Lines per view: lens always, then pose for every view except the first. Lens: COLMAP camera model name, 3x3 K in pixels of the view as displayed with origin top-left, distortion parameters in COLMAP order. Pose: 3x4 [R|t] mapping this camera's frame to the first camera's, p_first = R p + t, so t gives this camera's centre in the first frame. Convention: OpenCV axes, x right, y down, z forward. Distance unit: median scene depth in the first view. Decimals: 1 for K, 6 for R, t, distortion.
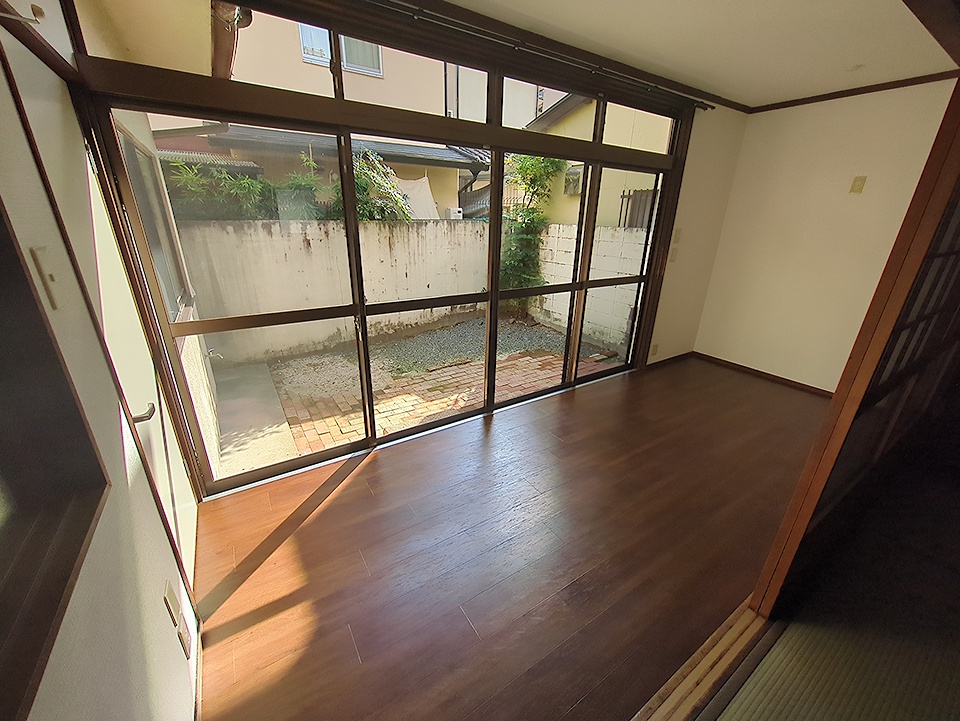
lens RADIAL K [[383.2, 0, 482.5], [0, 383.2, 364.6], [0, 0, 1]] dist [0.001650, 0.000162]
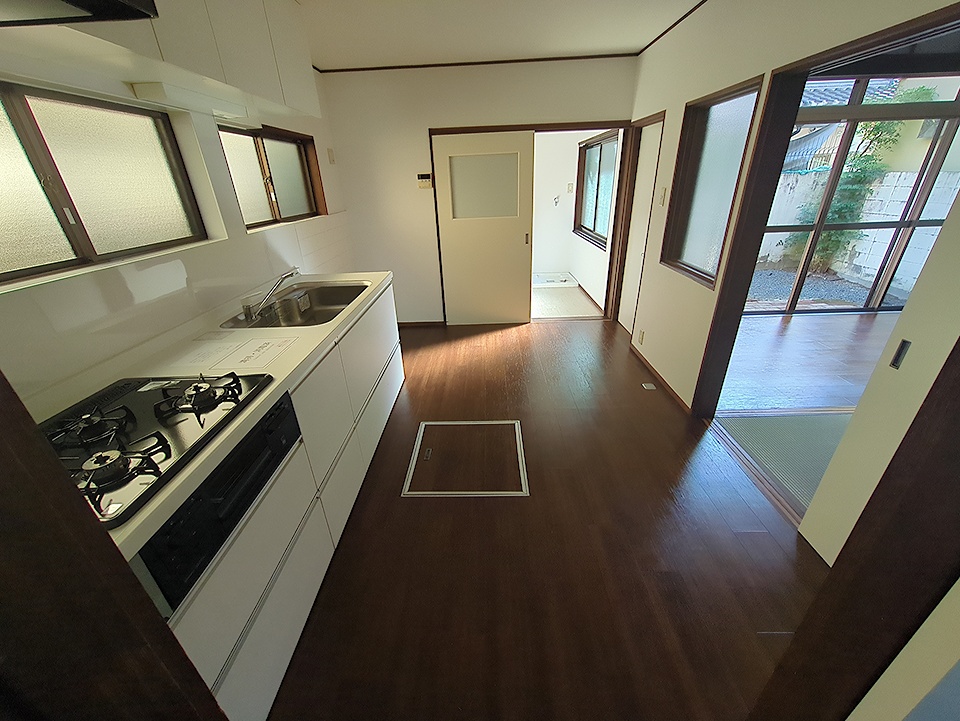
lens RADIAL K [[383.2, 0, 476.0], [0, 383.2, 362.2], [0, 0, 1]] dist [0.001650, 0.000162]
pose [[0.823516, 0.198691, -0.531360, -0.075688], [-0.154339, 0.979799, 0.127178, 0.151845], [0.545895, -0.022724, 0.837545, -0.422917]]
